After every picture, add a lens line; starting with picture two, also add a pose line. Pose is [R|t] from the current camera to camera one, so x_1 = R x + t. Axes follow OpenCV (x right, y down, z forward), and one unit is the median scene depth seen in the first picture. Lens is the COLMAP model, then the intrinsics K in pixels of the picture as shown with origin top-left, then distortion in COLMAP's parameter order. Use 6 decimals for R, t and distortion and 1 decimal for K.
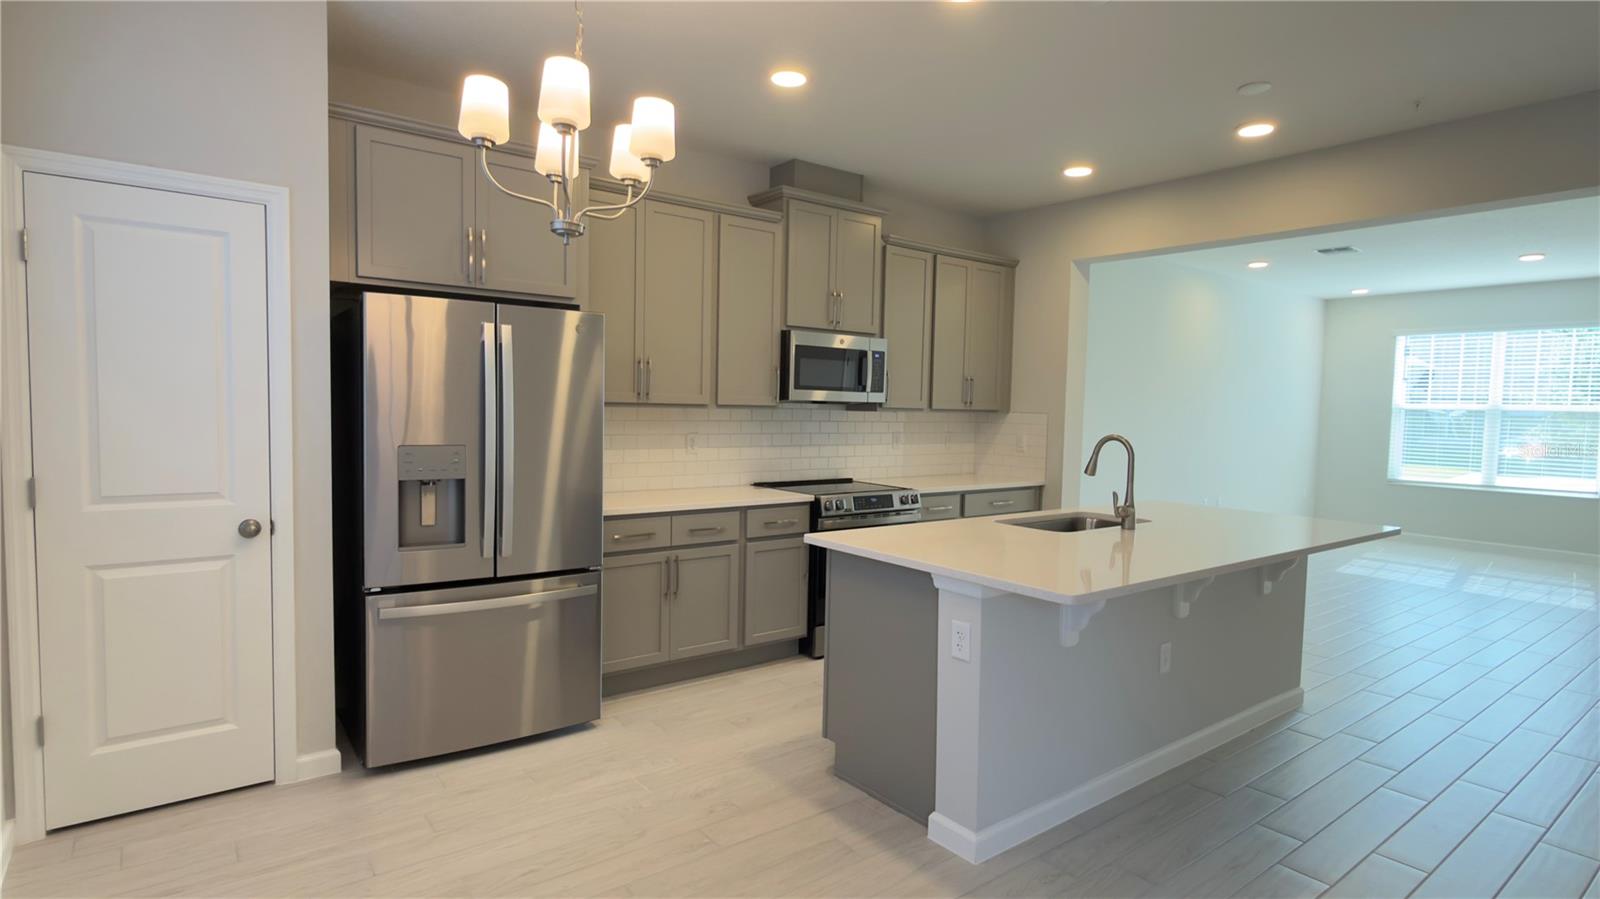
lens RADIAL K [[831.3, 0, 806.4], [0, 831.3, 451.2], [0, 0, 1]] dist [0.008372, -0.001310]
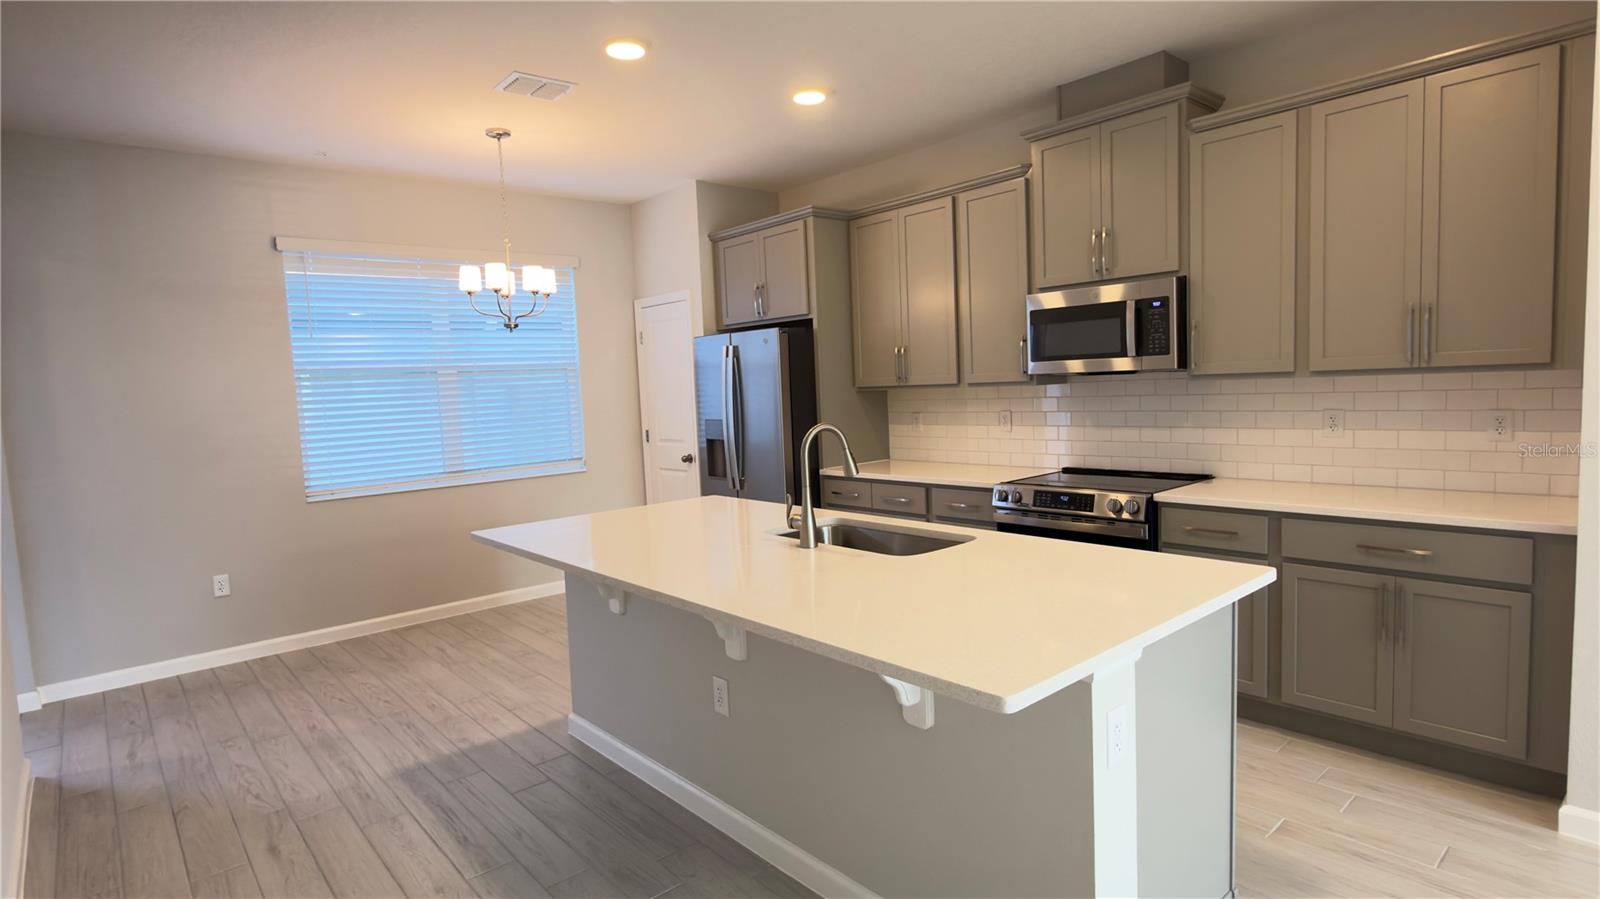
lens RADIAL K [[831.3, 0, 803.1], [0, 831.3, 454.6], [0, 0, 1]] dist [0.008372, -0.001310]
pose [[0.057677, 0.057031, -0.996705, 0.856831], [-0.015416, 0.998299, 0.056231, -0.022392], [0.998216, 0.012122, 0.058458, 0.711461]]
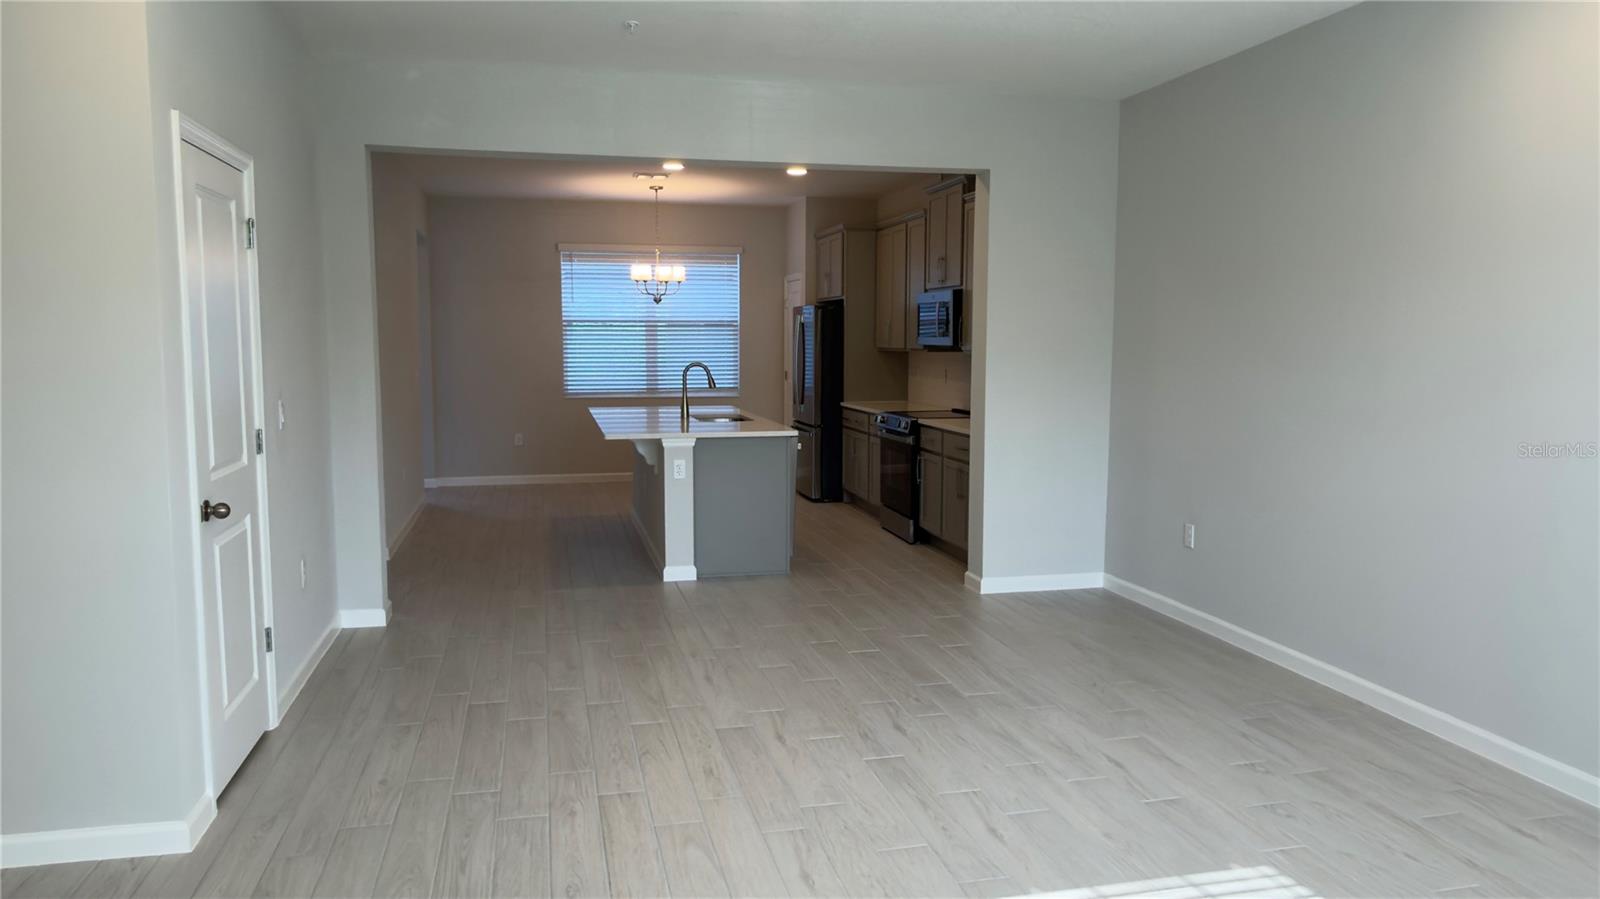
lens RADIAL K [[1136.5, 0, 800.7], [0, 1136.5, 448.5], [0, 0, 1]] dist [0.003143, 0.000143]
pose [[-0.421485, 0.058179, -0.904967, 1.768155], [-0.072690, 0.992561, 0.097665, -0.060934], [0.903917, 0.106946, -0.414121, 1.623318]]
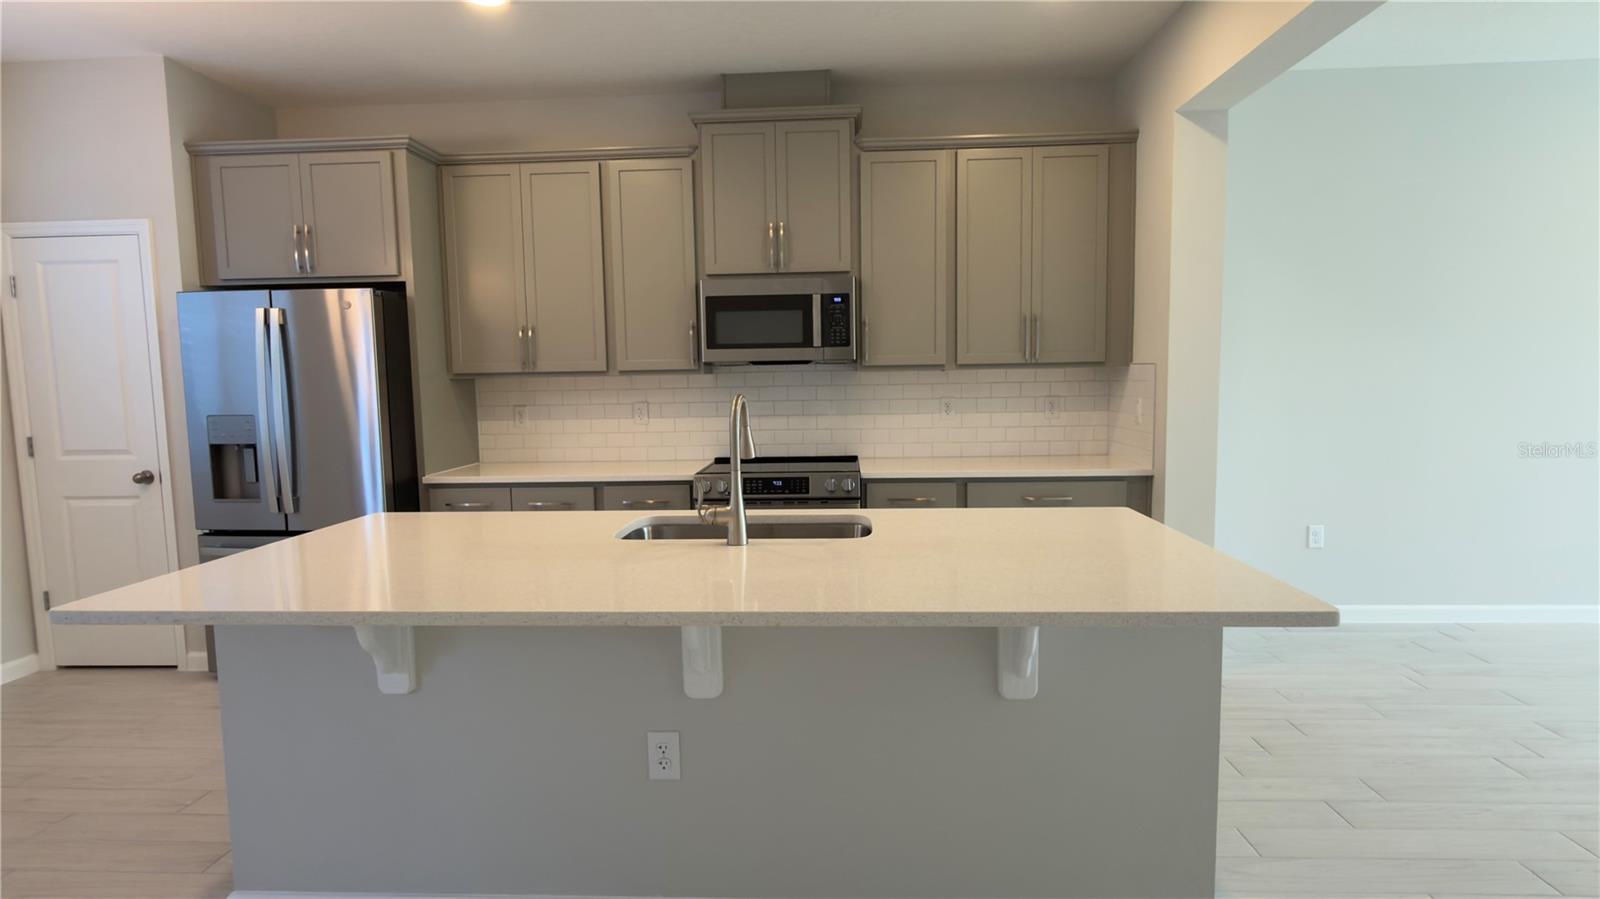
lens RADIAL K [[831.3, 0, 804.8], [0, 831.3, 453.3], [0, 0, 1]] dist [0.008372, -0.001310]
pose [[0.751177, 0.022300, -0.659724, 0.631068], [-0.002084, 0.999504, 0.031412, 0.005713], [0.660098, -0.022221, 0.750851, 0.422149]]
